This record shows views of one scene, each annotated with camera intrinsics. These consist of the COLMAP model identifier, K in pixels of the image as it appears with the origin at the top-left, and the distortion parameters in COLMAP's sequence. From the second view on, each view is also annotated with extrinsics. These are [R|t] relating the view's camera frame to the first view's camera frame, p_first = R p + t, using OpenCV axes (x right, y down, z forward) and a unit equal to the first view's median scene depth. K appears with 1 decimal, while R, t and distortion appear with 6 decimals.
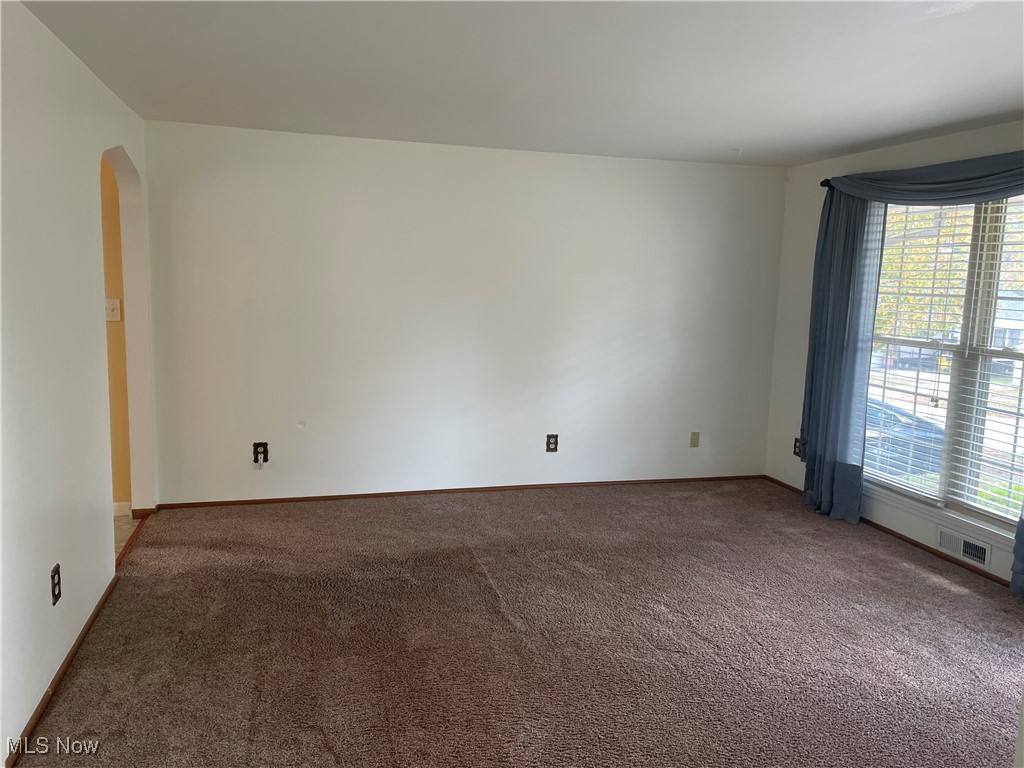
lens RADIAL K [[774.1, 0, 513.1], [0, 774.1, 386.1], [0, 0, 1]] dist [0.090416, -0.109583]
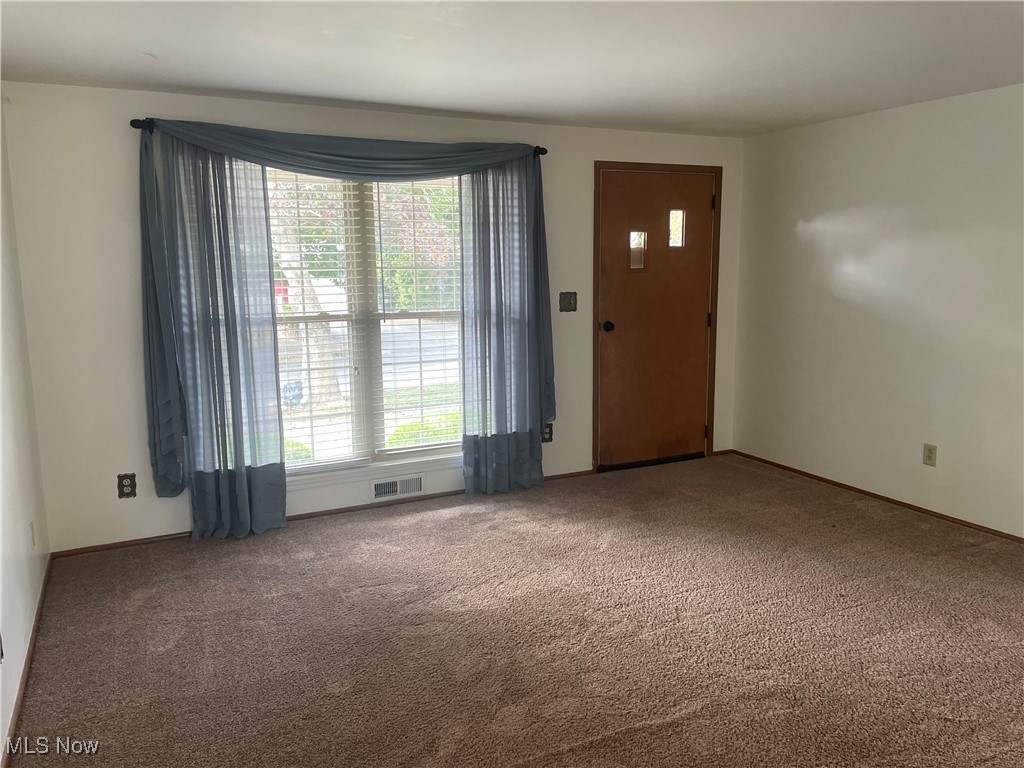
lens RADIAL K [[774.1, 0, 512.3], [0, 774.1, 376.9], [0, 0, 1]] dist [0.090416, -0.109583]
pose [[-0.181651, -0.217086, 0.959102, -0.413854], [0.126875, 0.962003, 0.241772, -0.164592], [-0.975144, 0.165604, -0.147206, 0.810602]]
